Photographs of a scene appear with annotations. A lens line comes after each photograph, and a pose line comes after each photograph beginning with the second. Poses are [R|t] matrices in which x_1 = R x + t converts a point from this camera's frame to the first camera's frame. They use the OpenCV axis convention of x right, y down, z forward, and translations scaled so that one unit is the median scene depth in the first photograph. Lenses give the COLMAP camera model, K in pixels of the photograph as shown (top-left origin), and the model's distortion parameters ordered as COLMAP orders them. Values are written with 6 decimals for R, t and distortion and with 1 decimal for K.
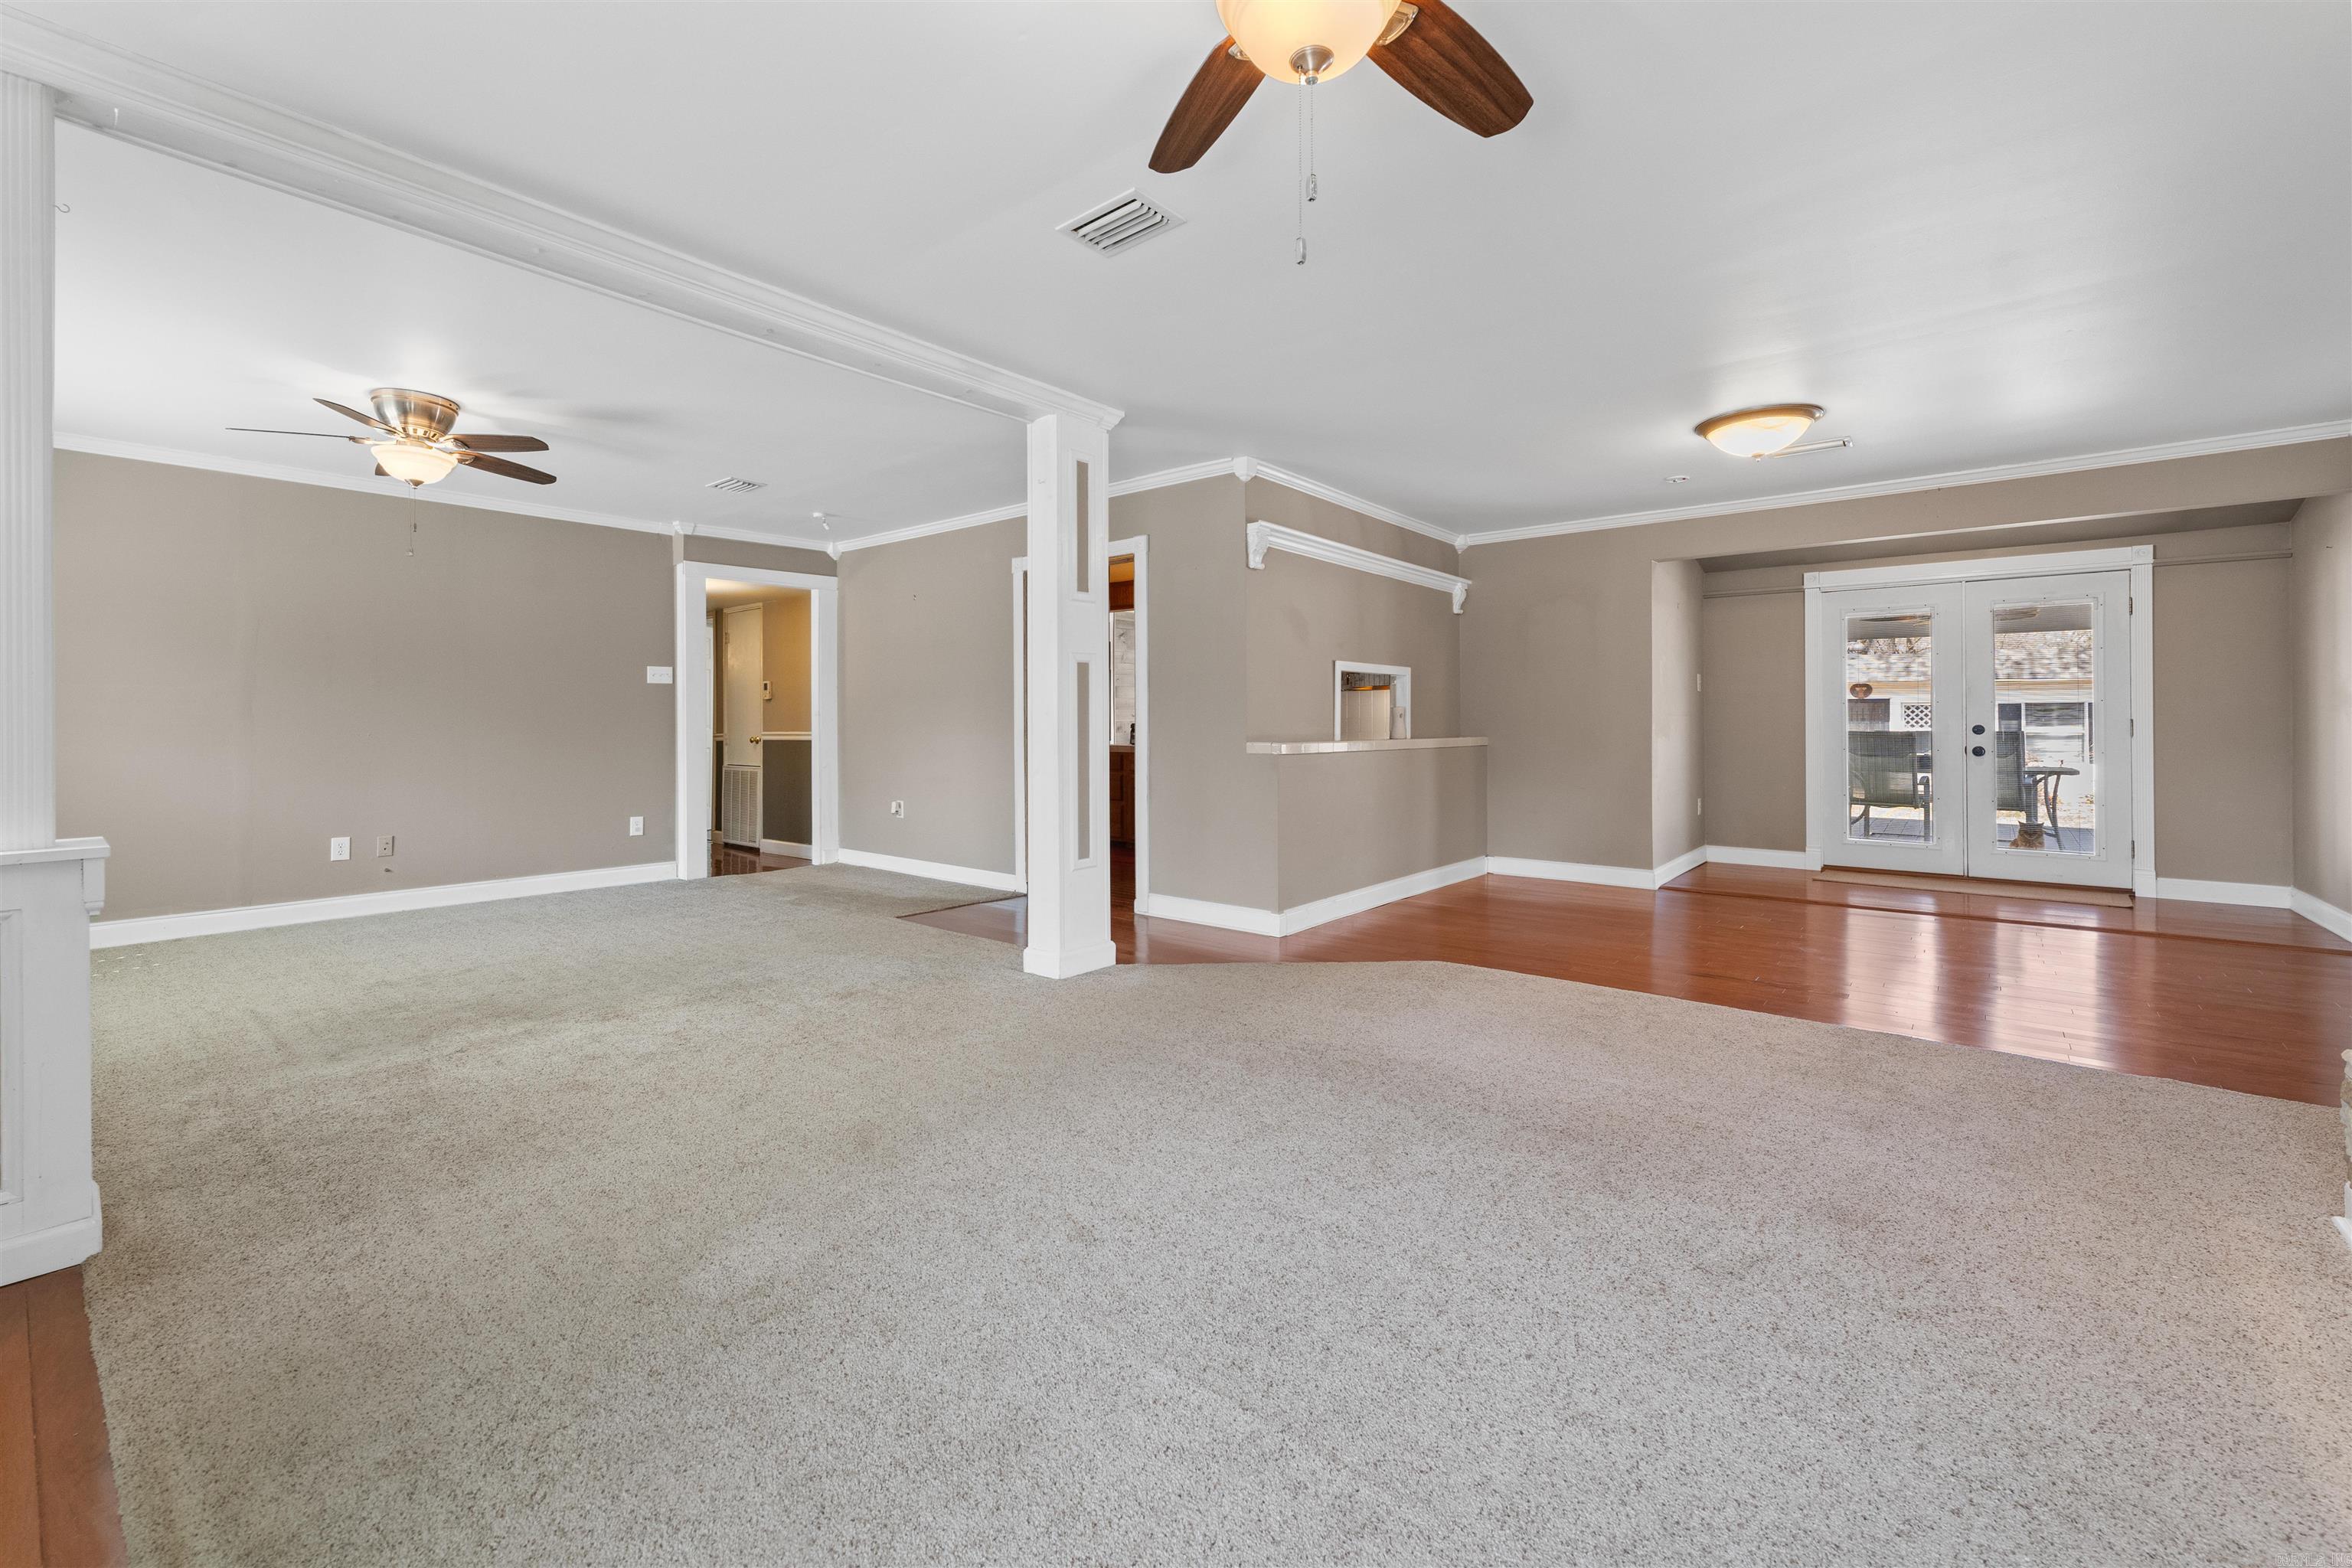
lens RADIAL K [[976.3, 0, 1164.1], [0, 976.3, 711.0], [0, 0, 1]] dist [0.004161, -0.000047]
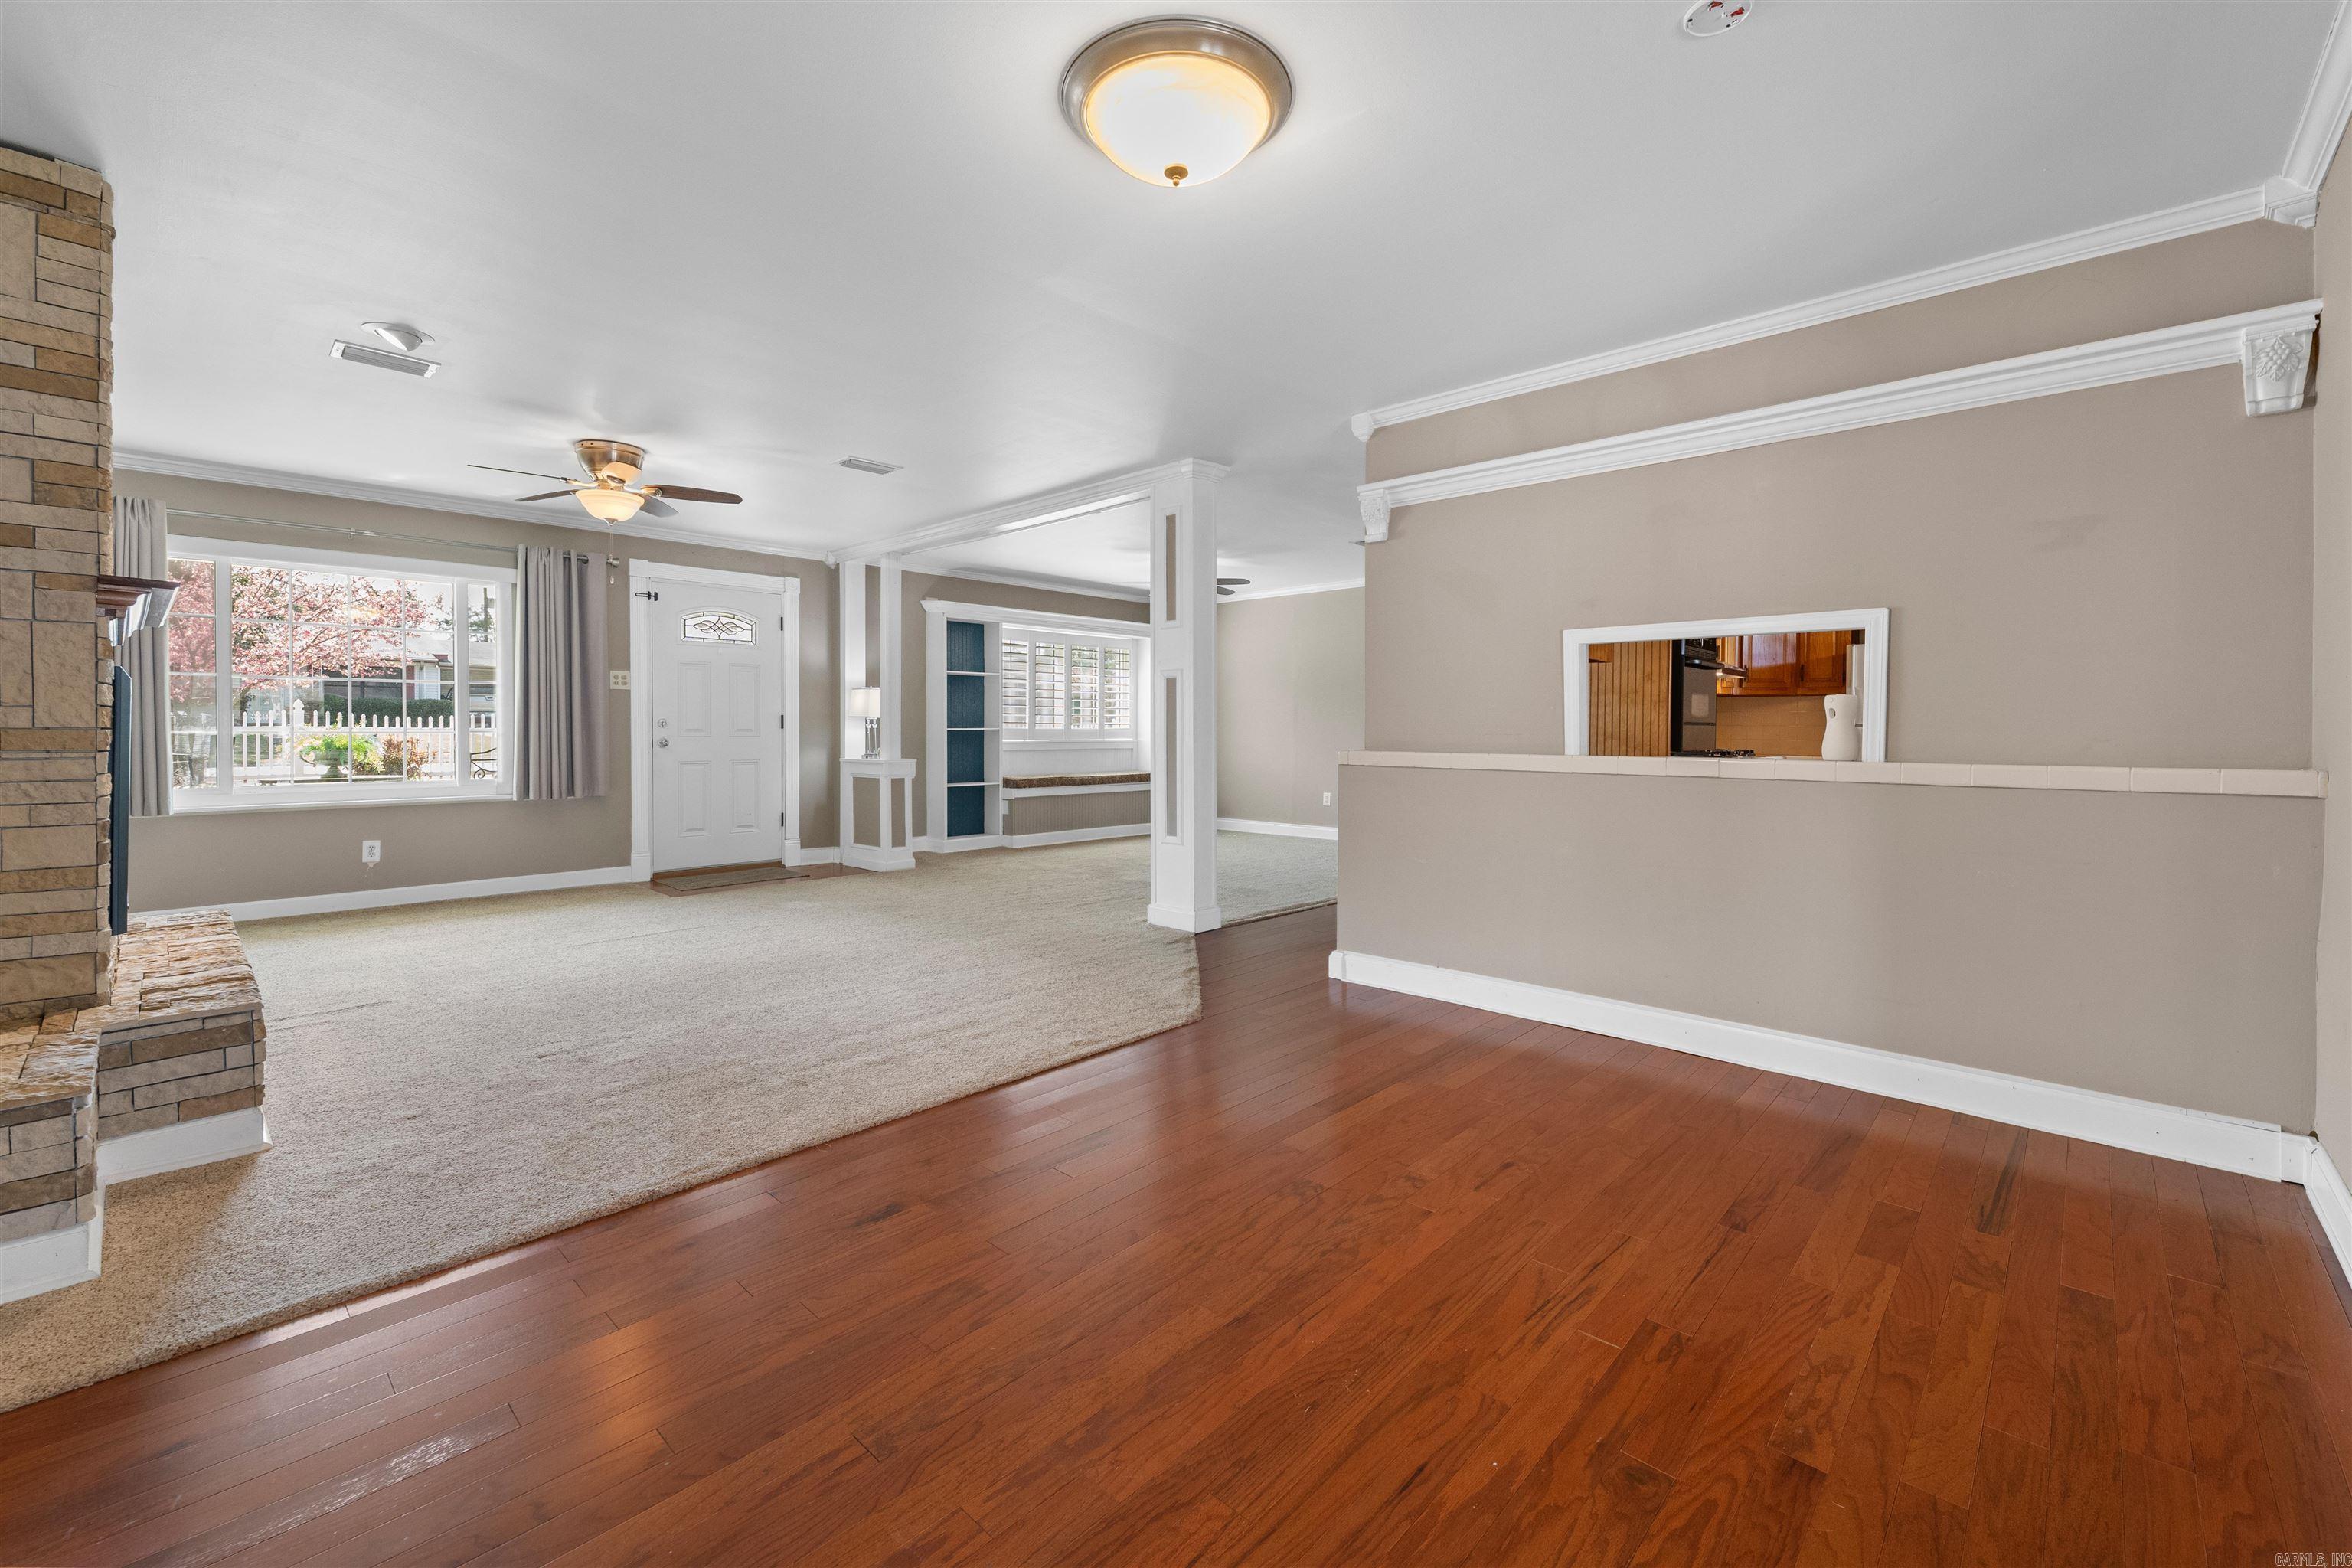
lens RADIAL K [[965.8, 0, 1167.1], [0, 965.8, 734.9], [0, 0, 1]] dist [-0.000312, -0.000527]
pose [[-0.063695, 0.008990, -0.997929, 0.769530], [0.010866, 0.999906, 0.008315, 0.008679], [0.997910, -0.010314, -0.063786, 0.725866]]
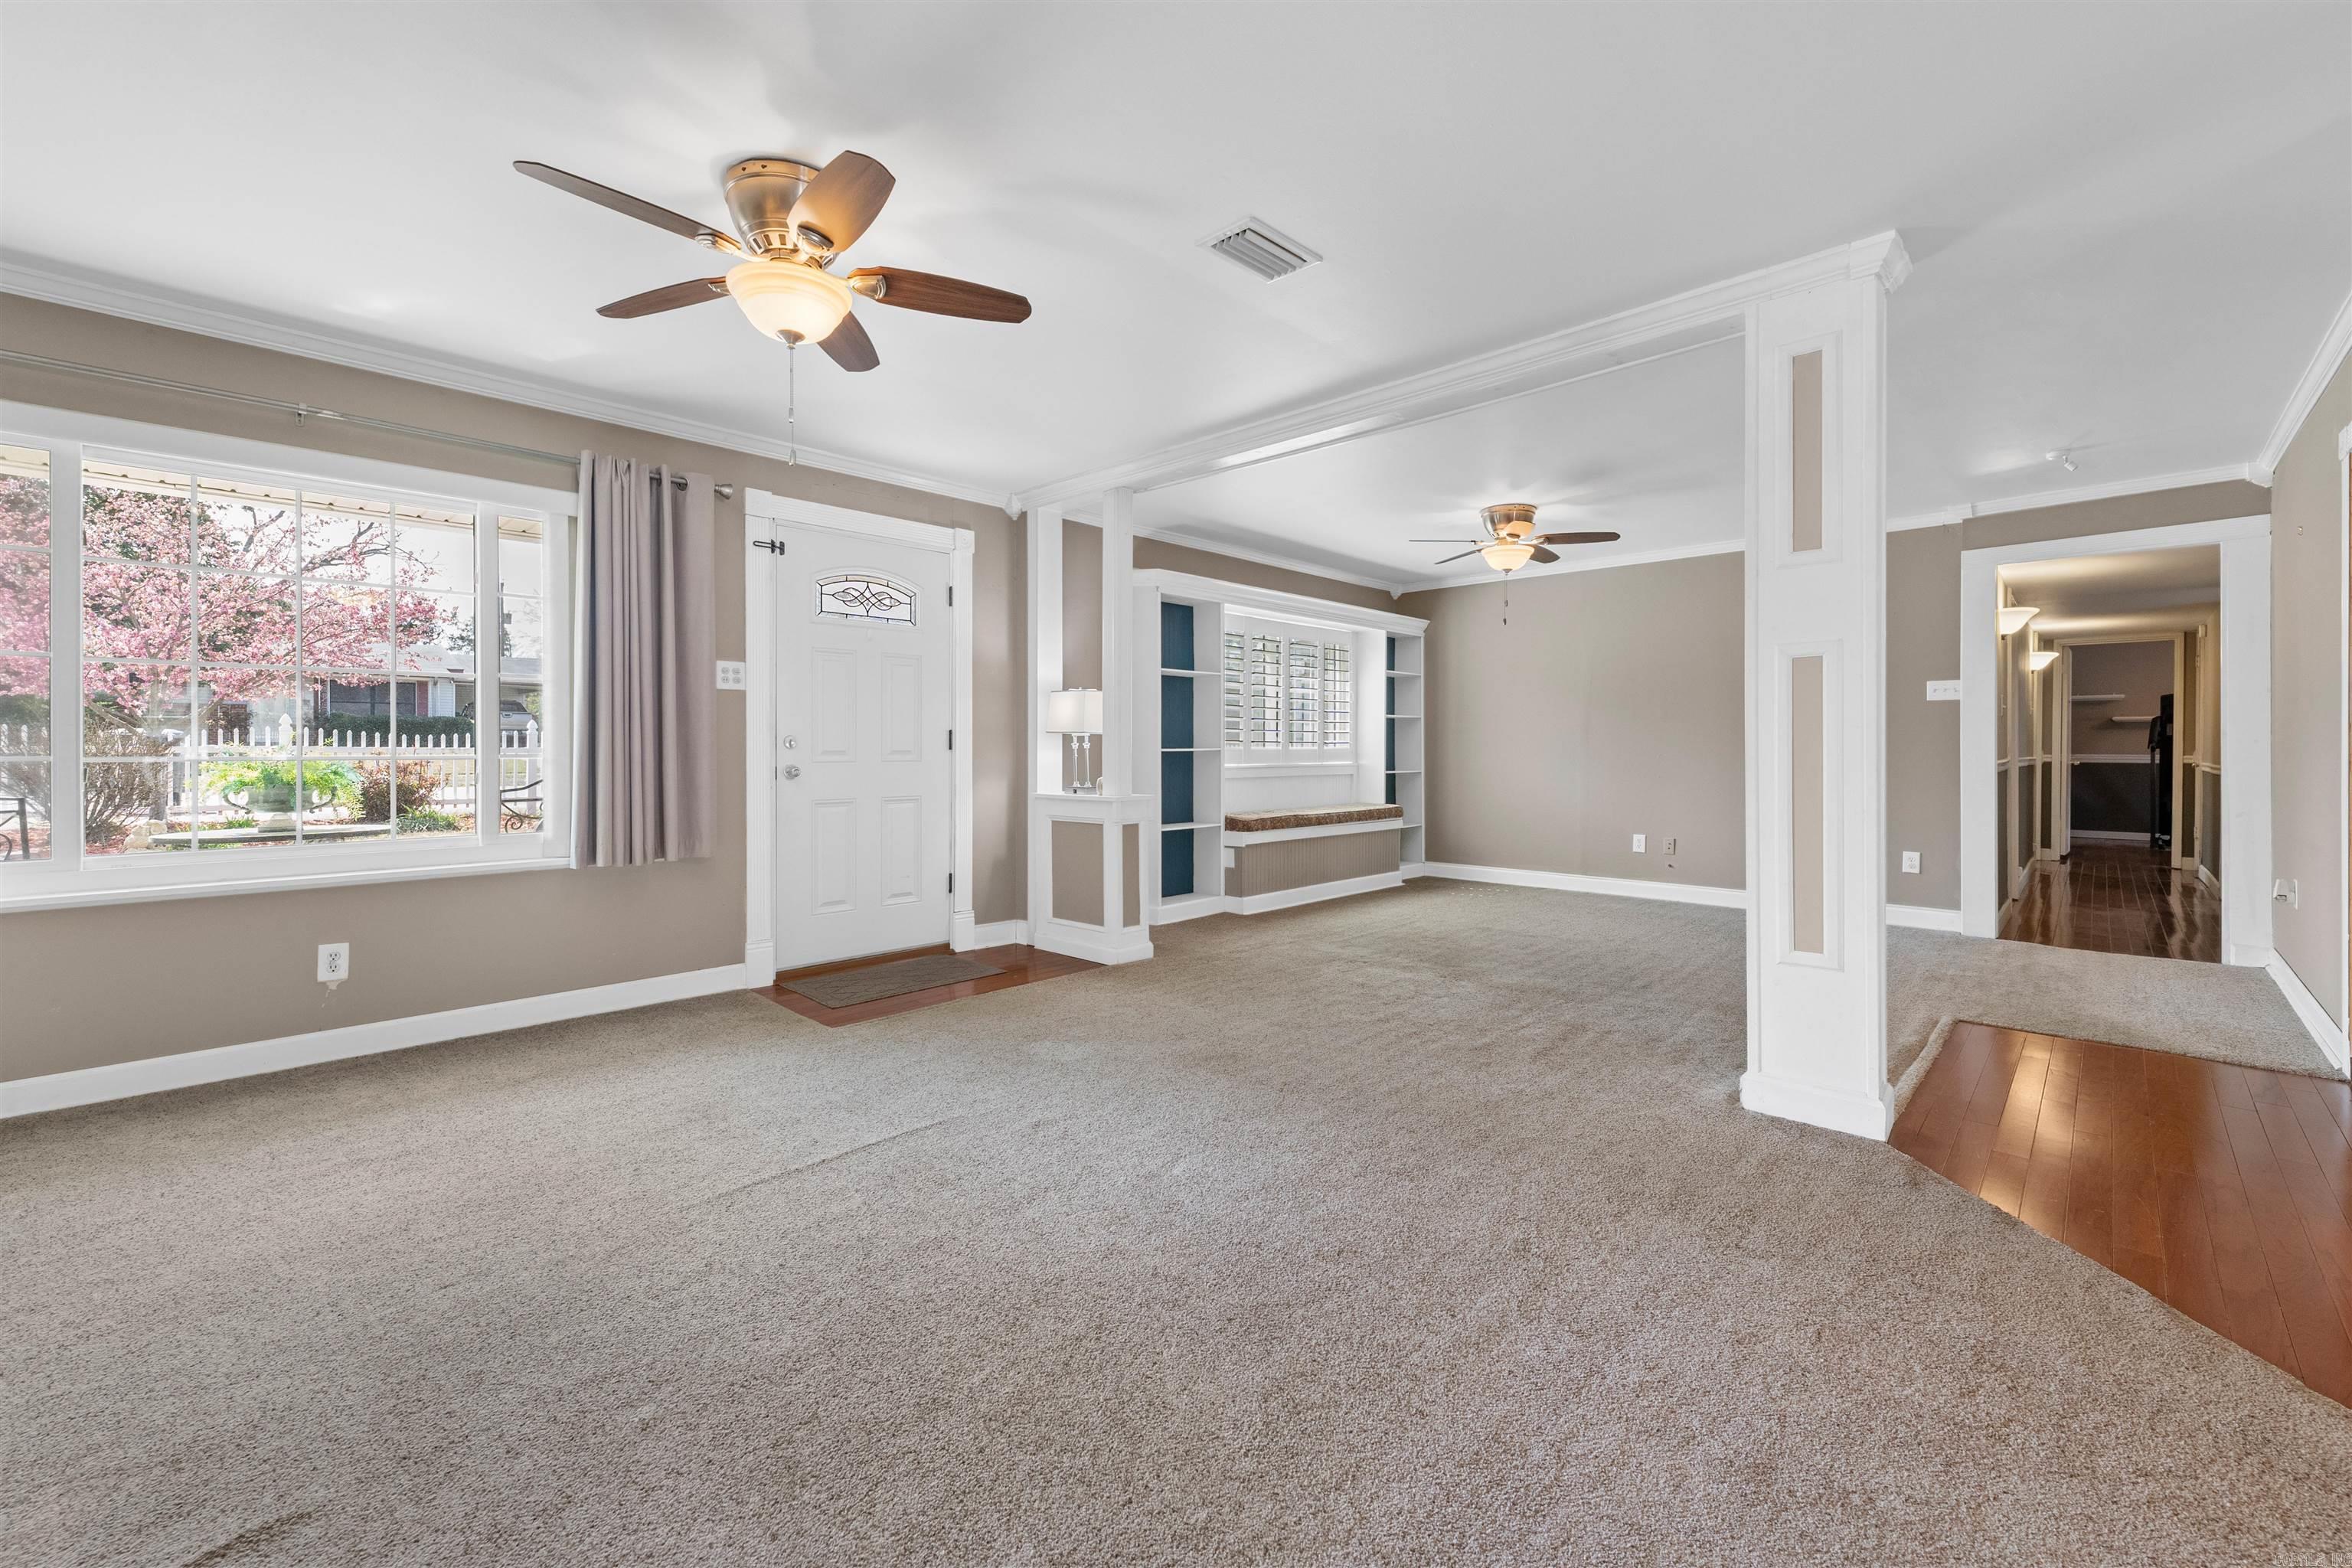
lens RADIAL K [[961.8, 0, 1168.5], [0, 961.8, 748.6], [0, 0, 1]] dist [0.001235, -0.000456]
pose [[-0.071143, 0.004155, -0.997457, 0.405446], [0.011616, 0.999927, 0.003337, 0.003899], [0.997398, -0.011349, -0.071186, 0.415574]]
